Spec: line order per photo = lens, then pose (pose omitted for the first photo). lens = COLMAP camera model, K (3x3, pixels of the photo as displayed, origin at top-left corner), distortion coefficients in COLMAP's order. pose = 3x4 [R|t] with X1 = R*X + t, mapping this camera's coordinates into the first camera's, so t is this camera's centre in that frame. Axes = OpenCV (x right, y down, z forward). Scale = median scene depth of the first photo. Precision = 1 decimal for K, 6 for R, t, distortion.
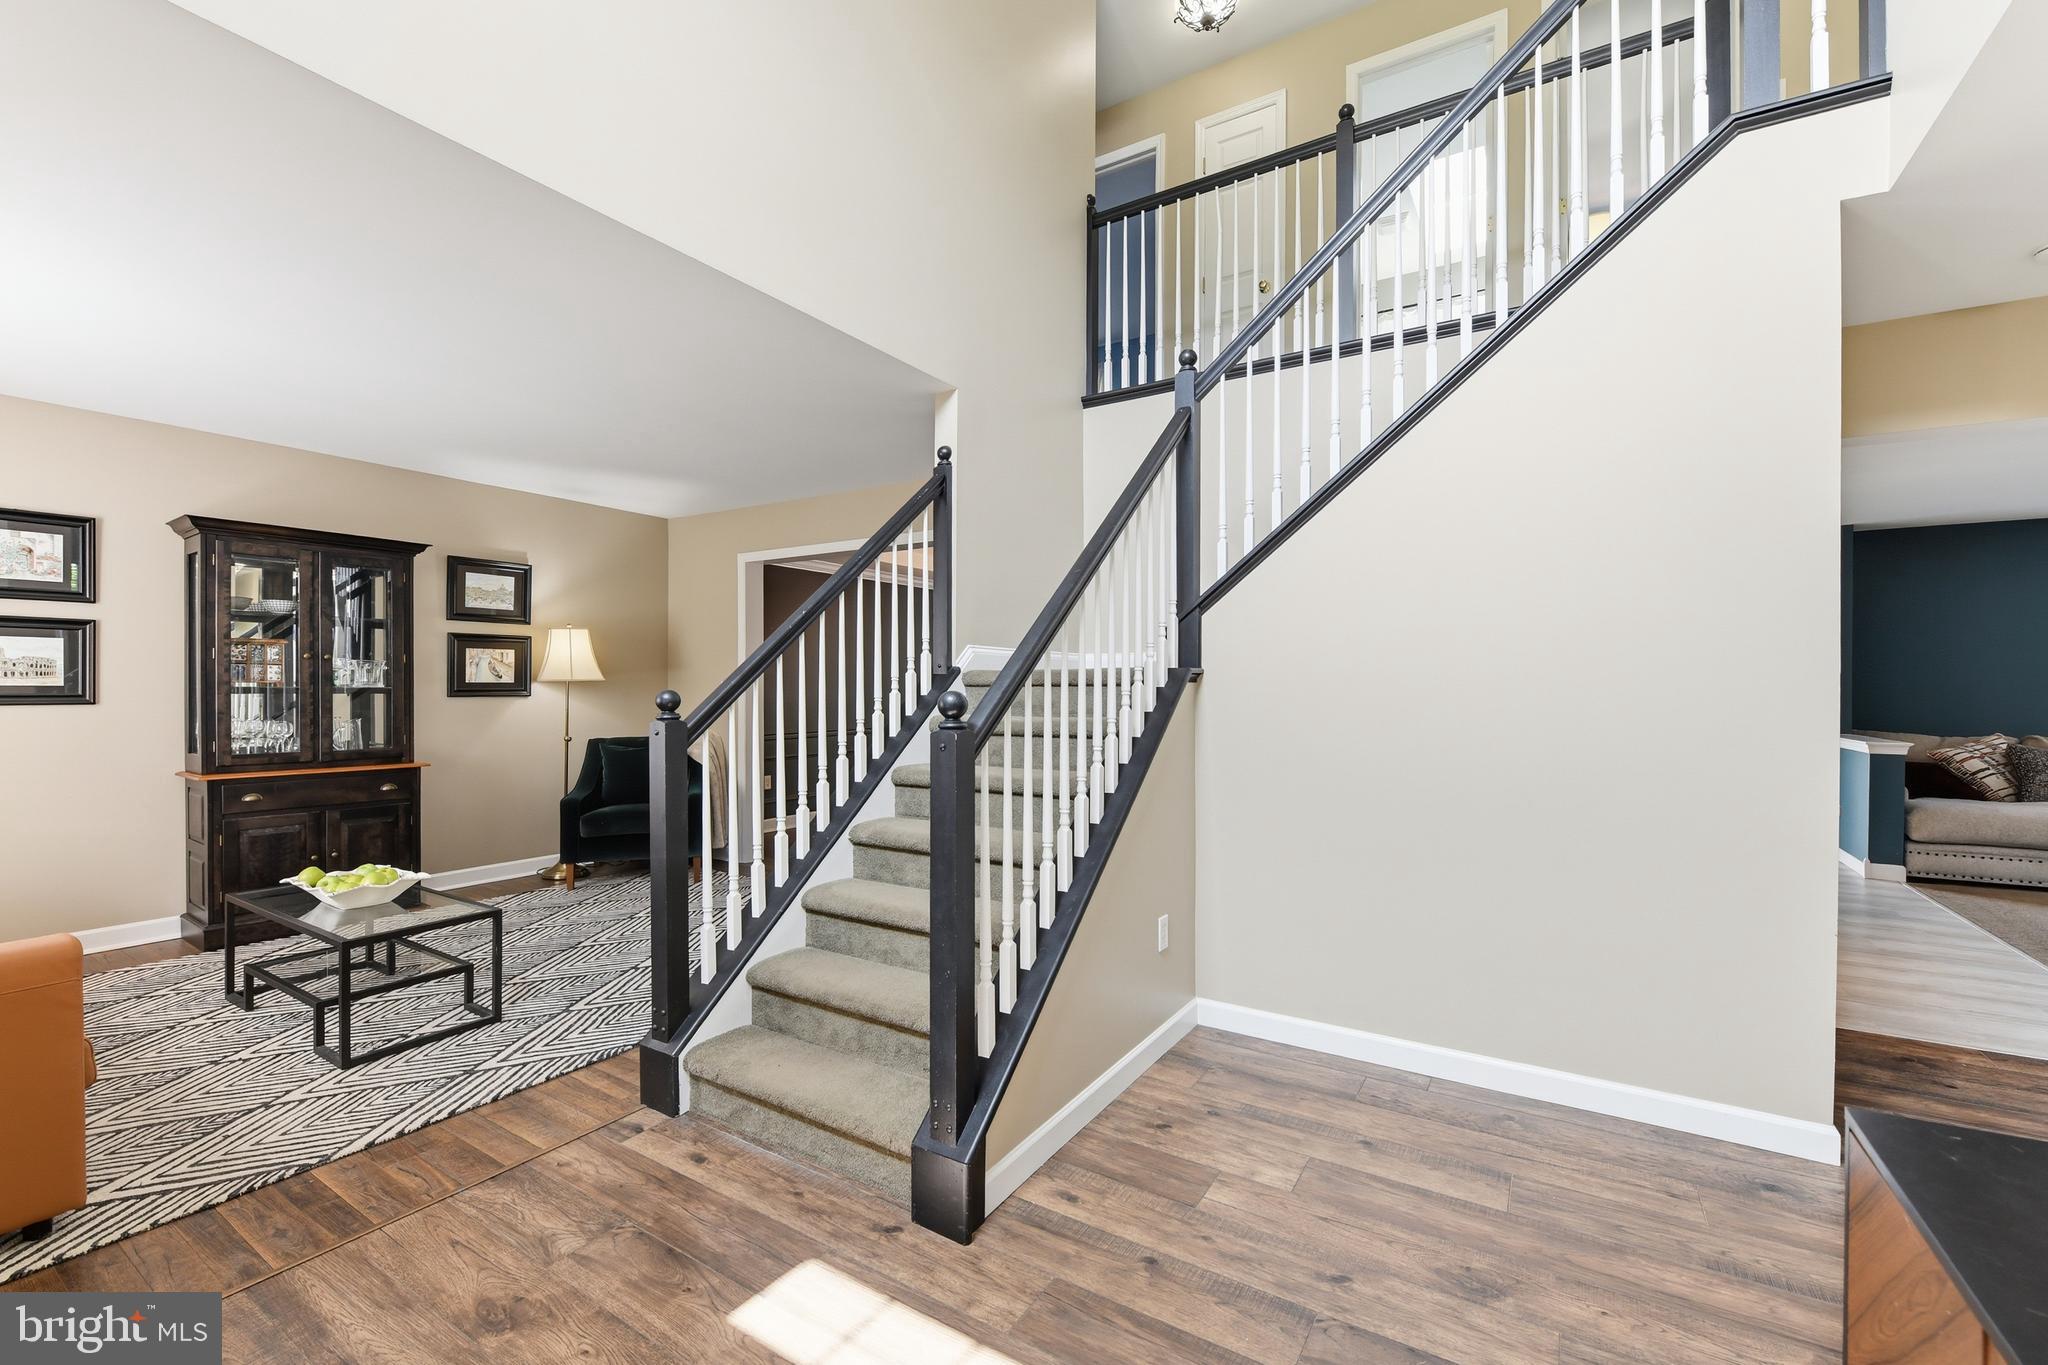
lens RADIAL K [[836.9, 0, 1026.0], [0, 836.9, 687.7], [0, 0, 1]] dist [-0.003783, -0.003499]
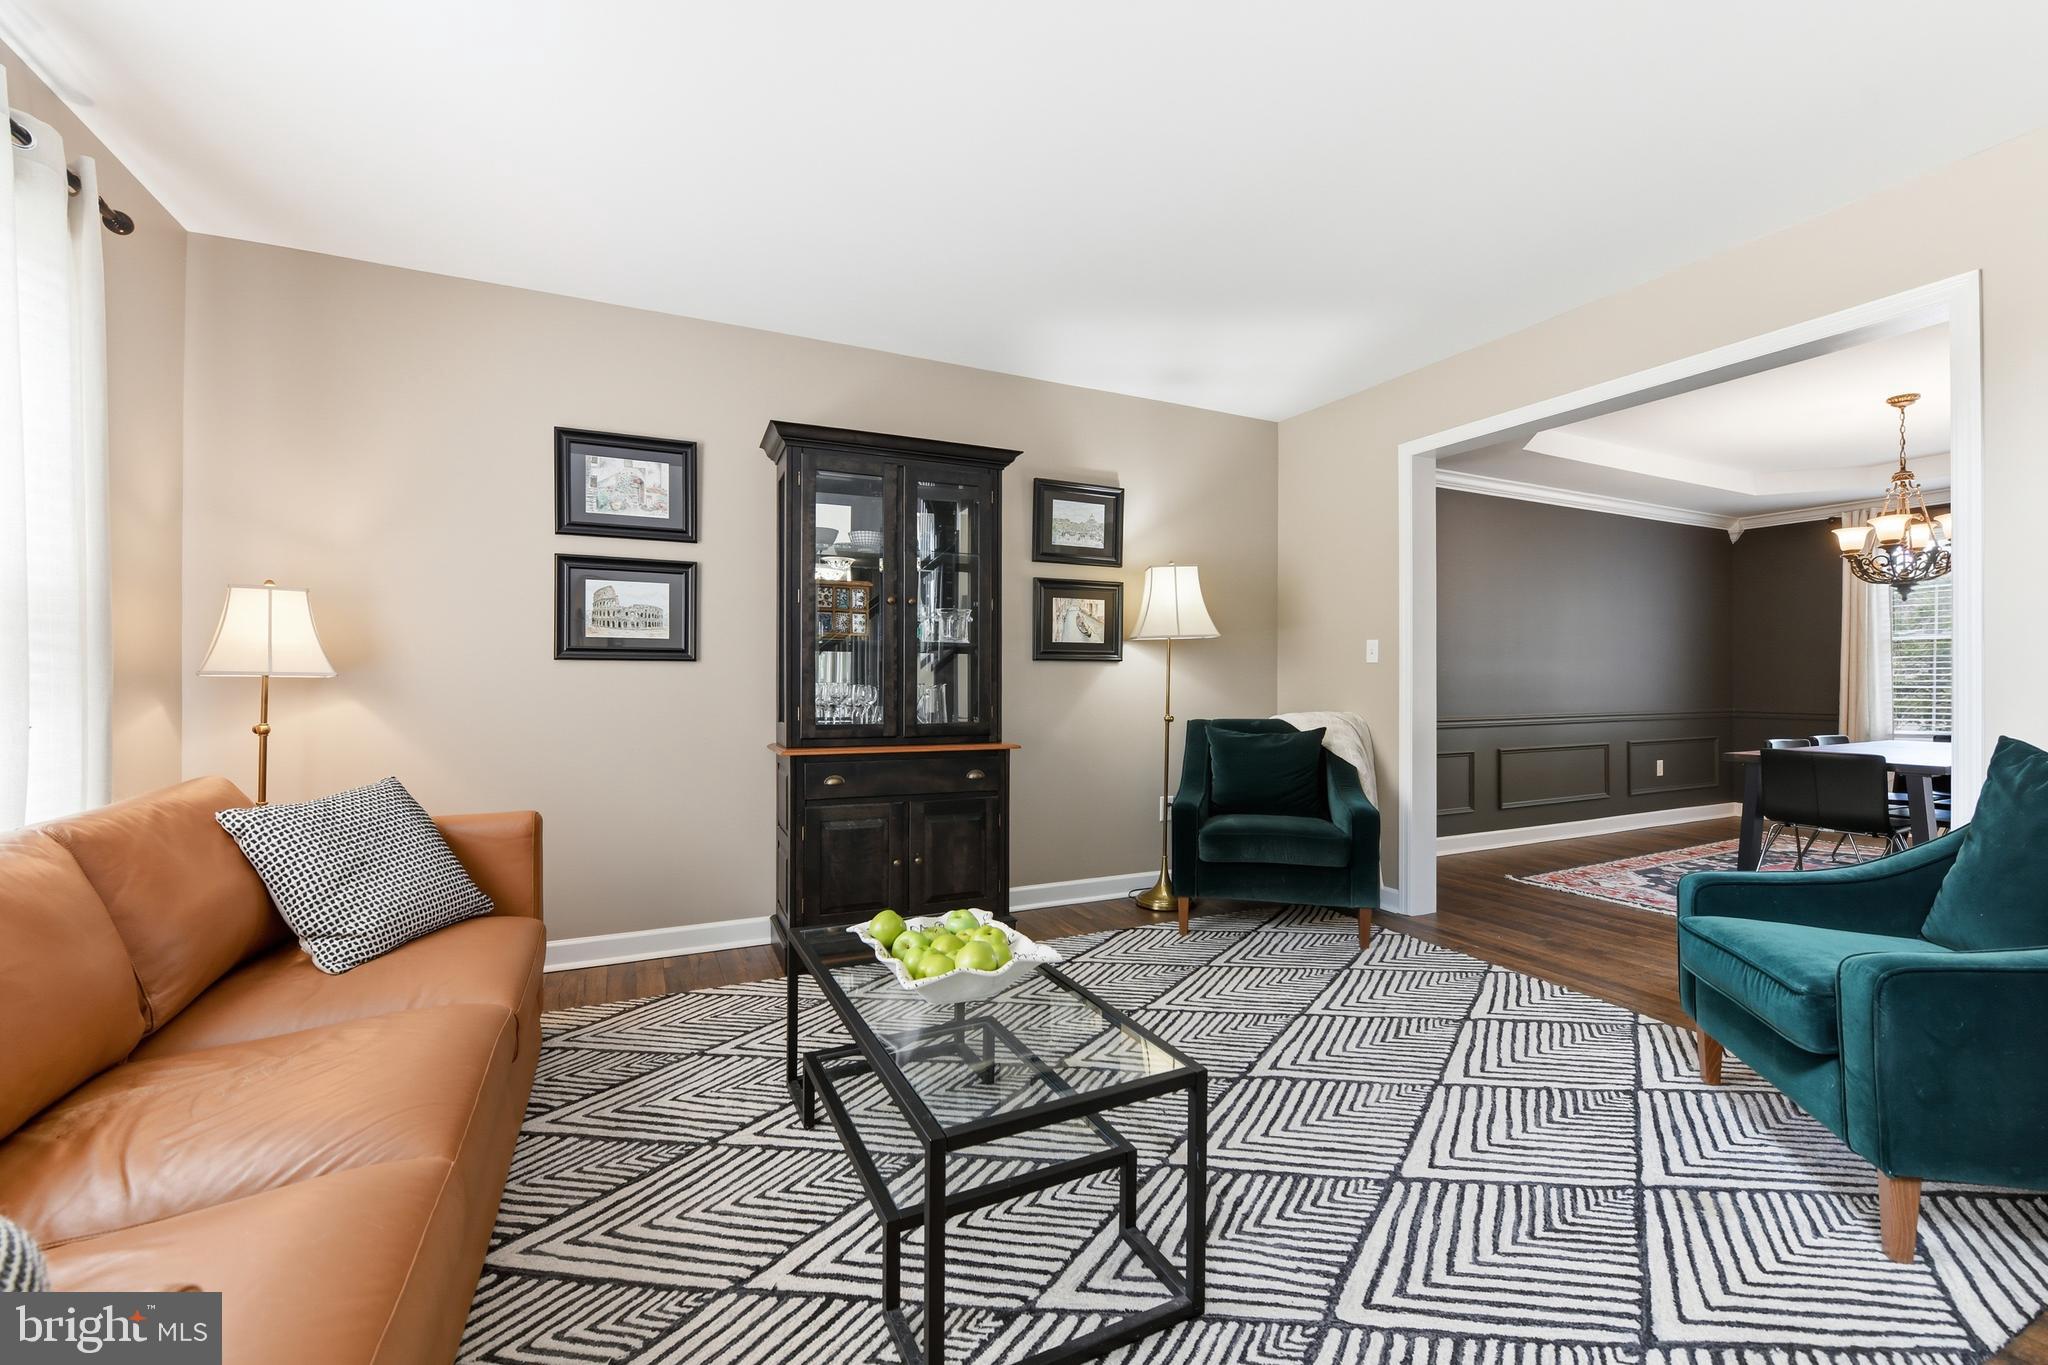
lens RADIAL K [[851.3, 0, 1059.1], [0, 851.3, 669.7], [0, 0, 1]] dist [-0.001385, -0.000090]
pose [[0.864435, -0.007143, -0.502693, -0.323620], [-0.001389, 0.999861, -0.016597, 0.038789], [0.502742, 0.015045, 0.864306, 0.387049]]
